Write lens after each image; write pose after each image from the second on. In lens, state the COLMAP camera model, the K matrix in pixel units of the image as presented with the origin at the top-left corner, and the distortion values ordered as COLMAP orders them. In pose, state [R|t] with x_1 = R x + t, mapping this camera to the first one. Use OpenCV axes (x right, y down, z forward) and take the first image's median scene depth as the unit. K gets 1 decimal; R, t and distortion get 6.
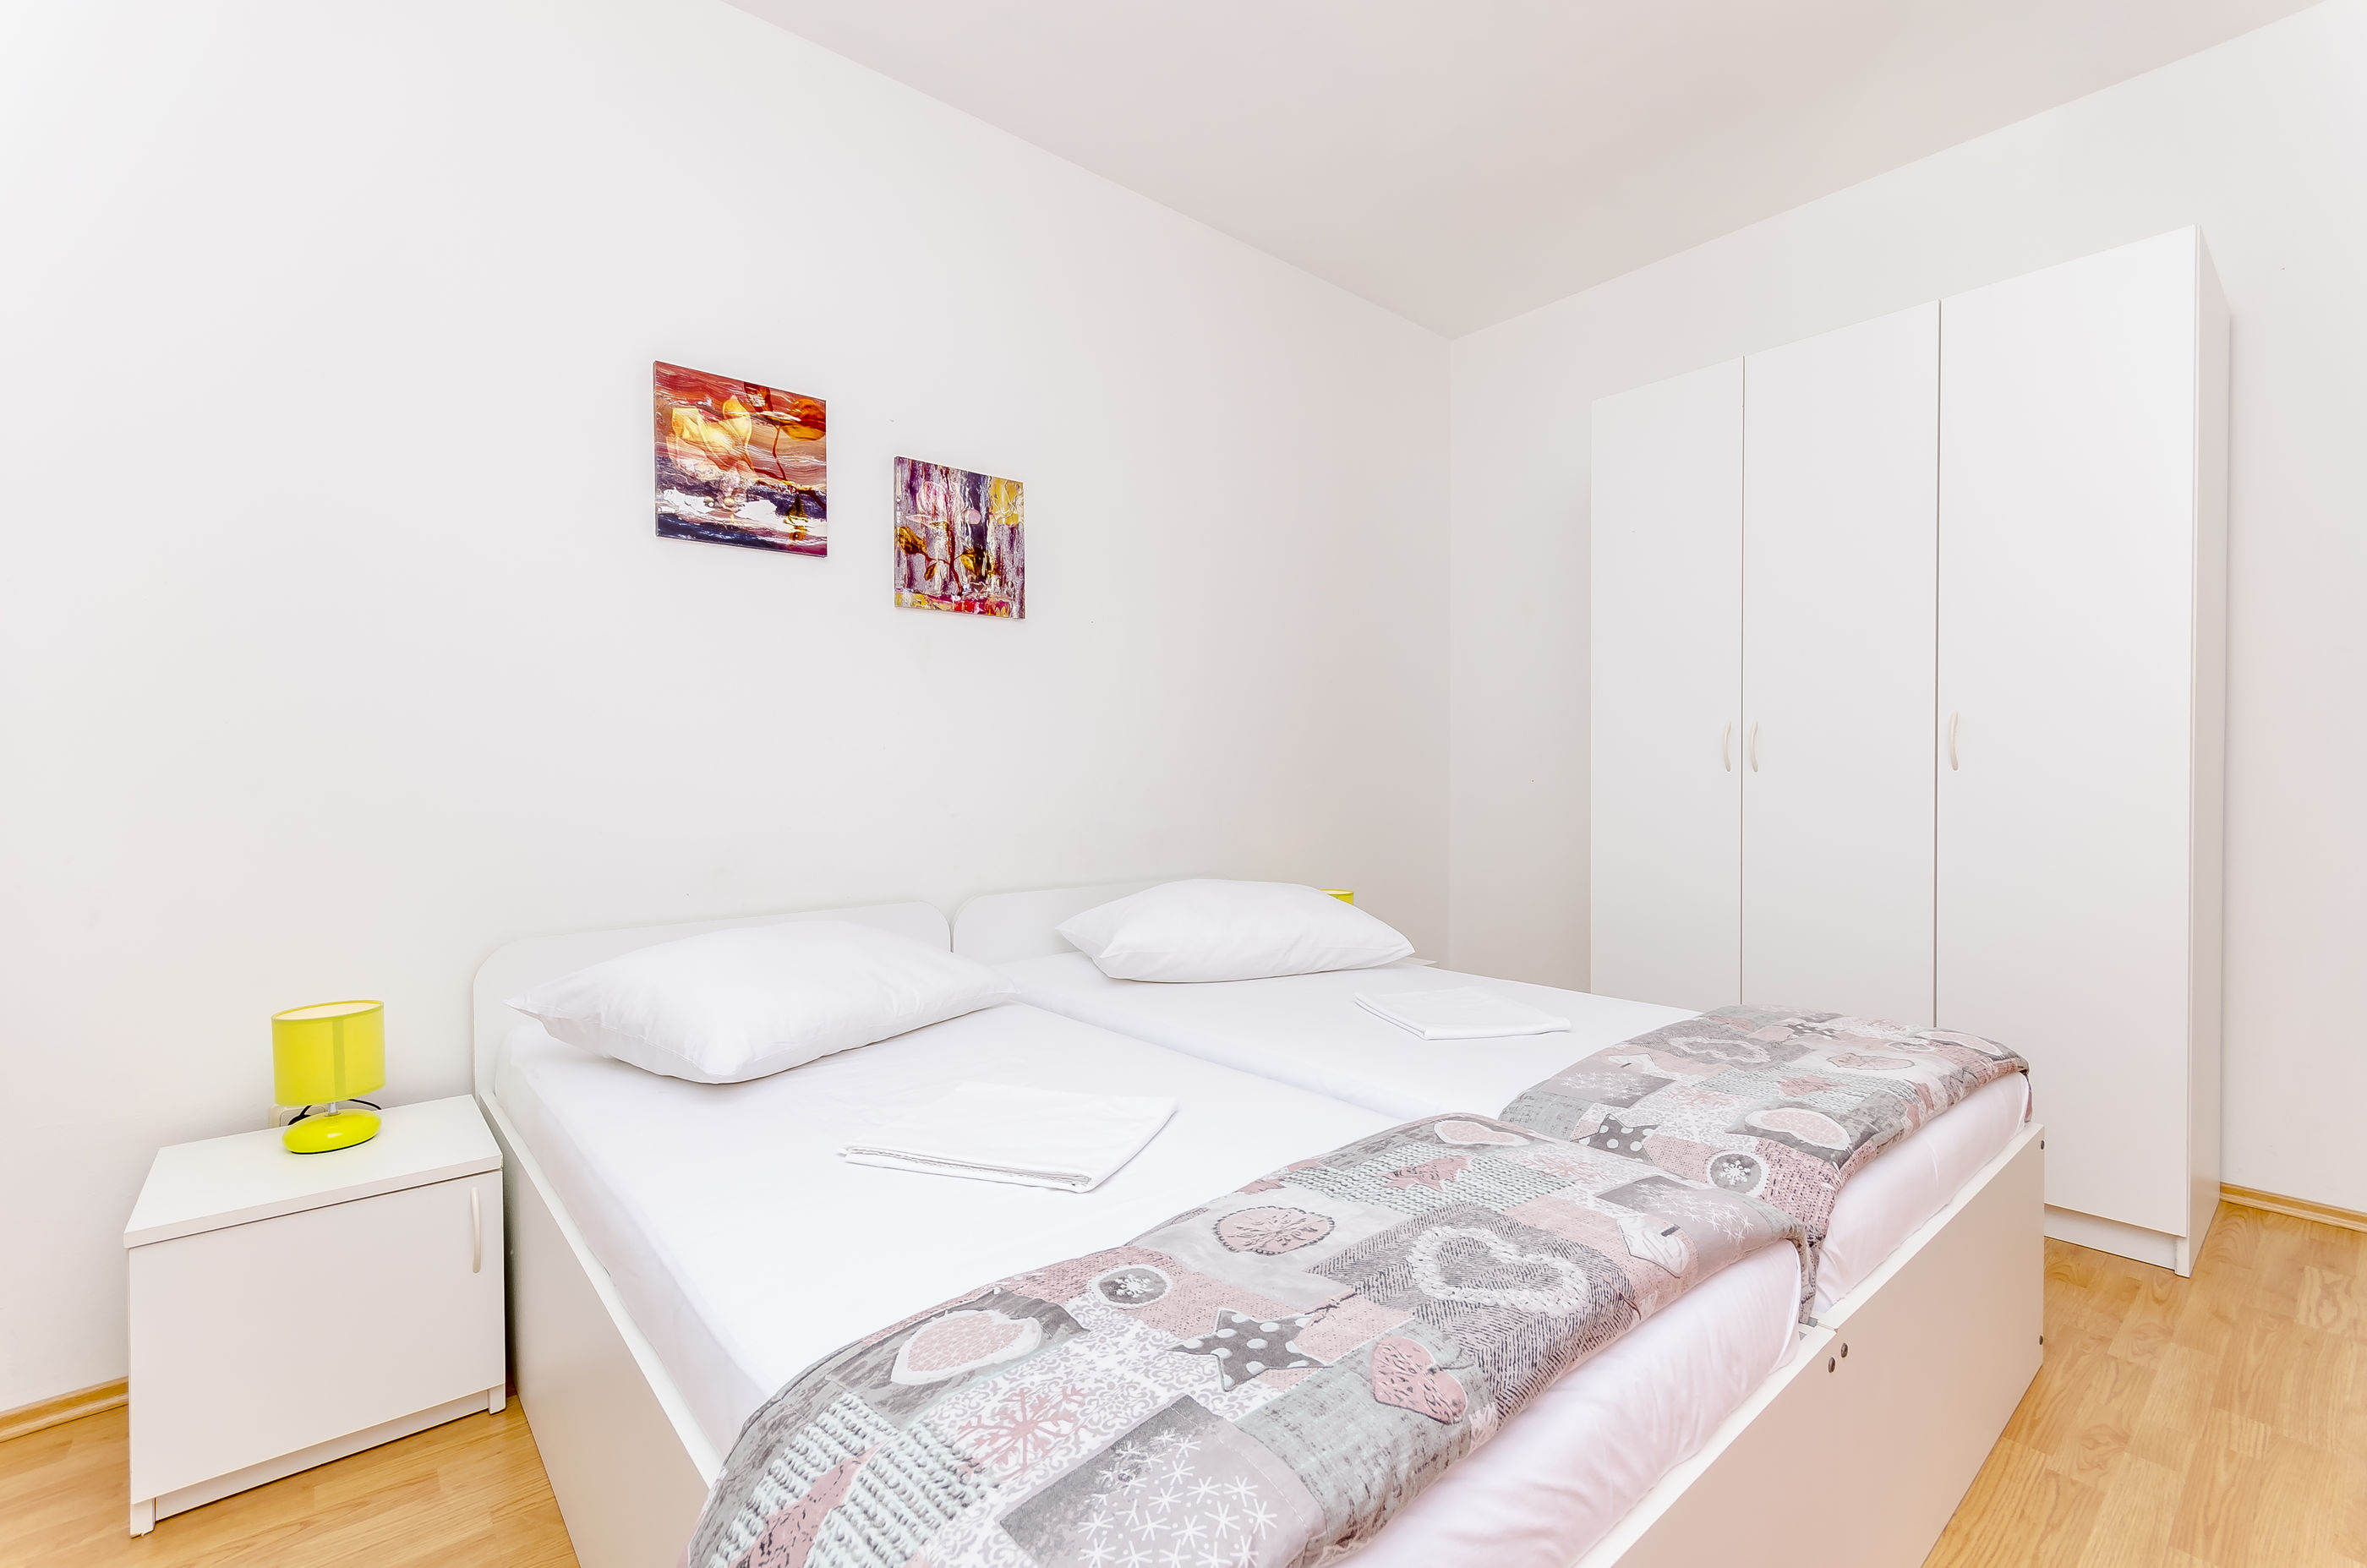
lens RADIAL K [[1040.1, 0, 1191.0], [0, 1040.1, 775.6], [0, 0, 1]] dist [-0.000960, -0.000529]
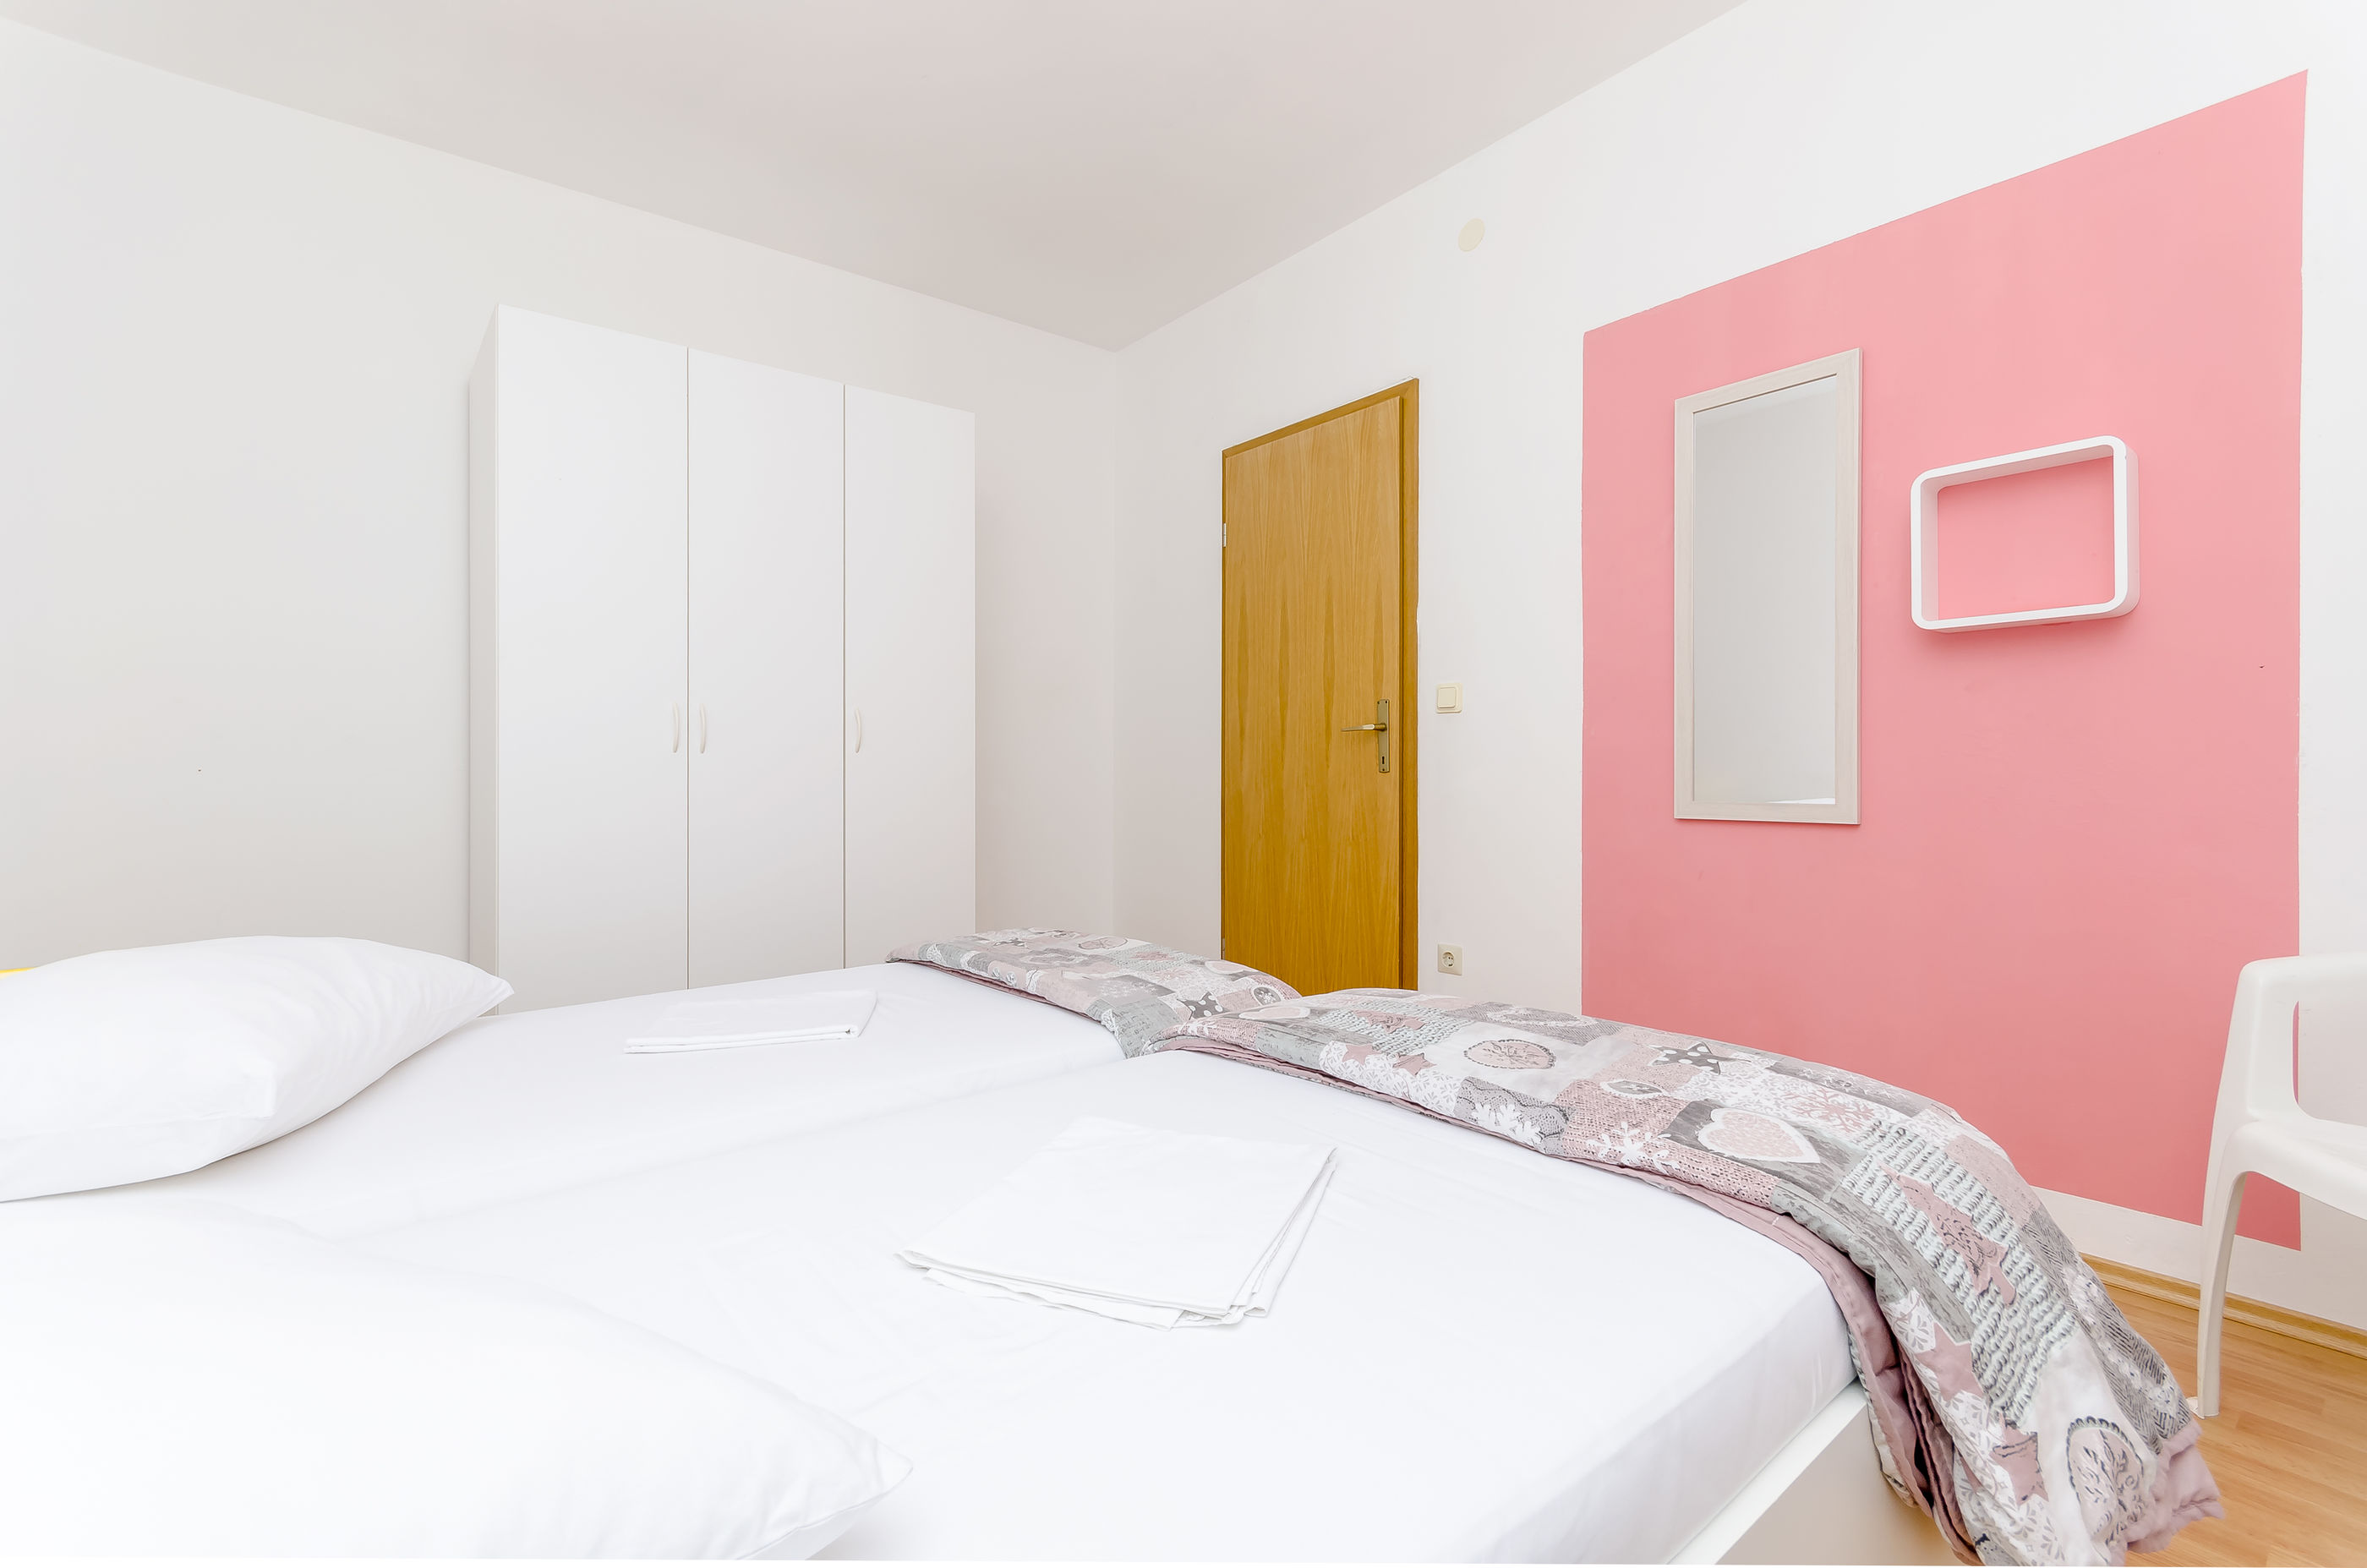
lens RADIAL K [[1040.1, 0, 1177.1], [0, 1040.1, 787.6], [0, 0, 1]] dist [-0.000960, -0.000529]
pose [[0.029529, -0.002010, 0.999562, -1.693267], [0.012783, 0.999917, 0.001633, 0.118016], [-0.999482, 0.012729, 0.029552, 1.864067]]
